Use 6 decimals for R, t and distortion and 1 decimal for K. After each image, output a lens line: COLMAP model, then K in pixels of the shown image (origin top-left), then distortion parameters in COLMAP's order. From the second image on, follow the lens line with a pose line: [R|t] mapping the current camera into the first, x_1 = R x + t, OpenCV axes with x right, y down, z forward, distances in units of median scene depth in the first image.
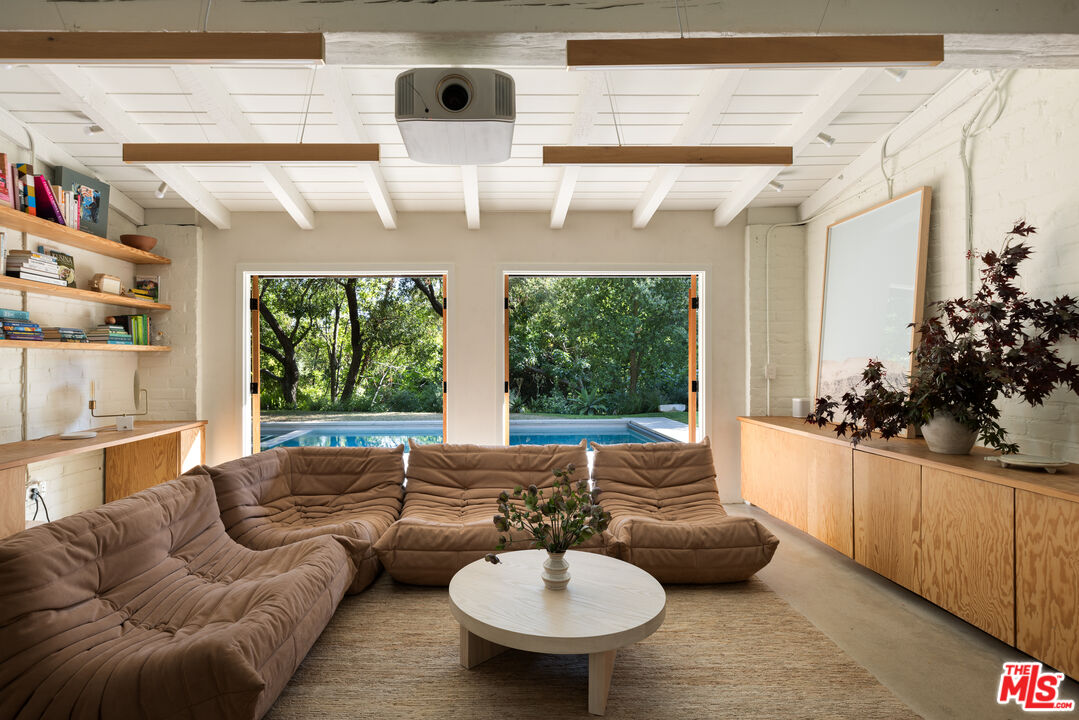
lens RADIAL K [[638.4, 0, 539.5], [0, 638.4, 360.0], [0, 0, 1]] dist [0.000085, -0.001300]
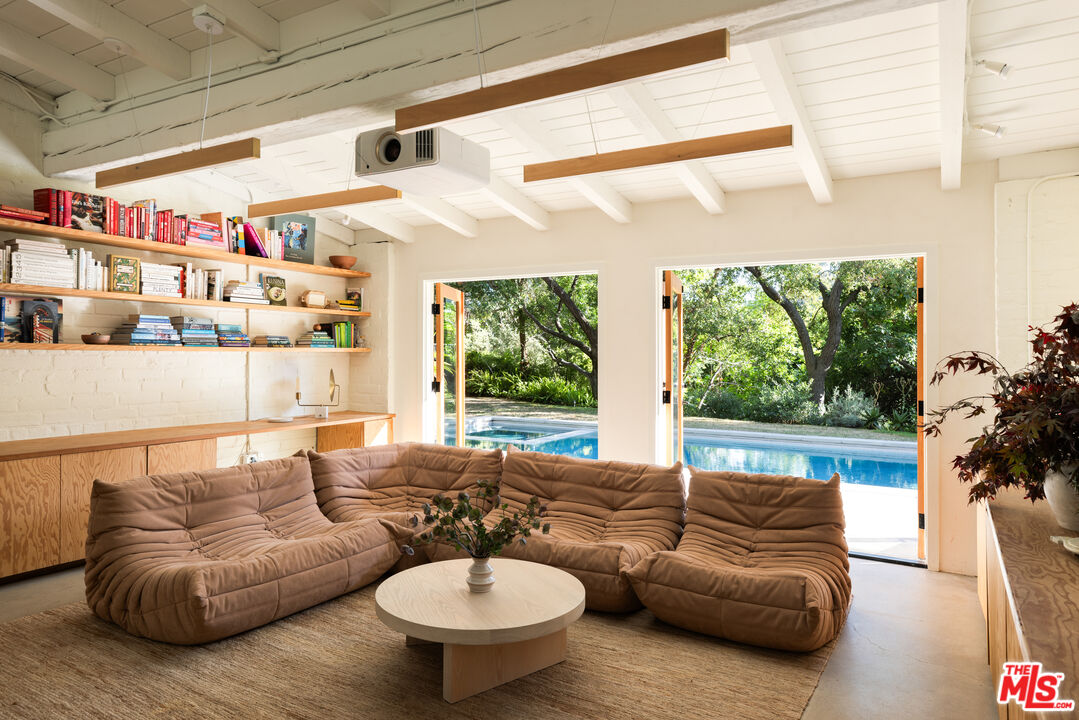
lens RADIAL K [[824.5, 0, 536.4], [0, 824.5, 347.9], [0, 0, 1]] dist [0.011063, 0.007778]
pose [[0.813170, 0.014604, -0.581843, 0.626326], [-0.013006, 0.999891, 0.006920, -0.041919], [0.581881, 0.001940, 0.813272, -0.047028]]
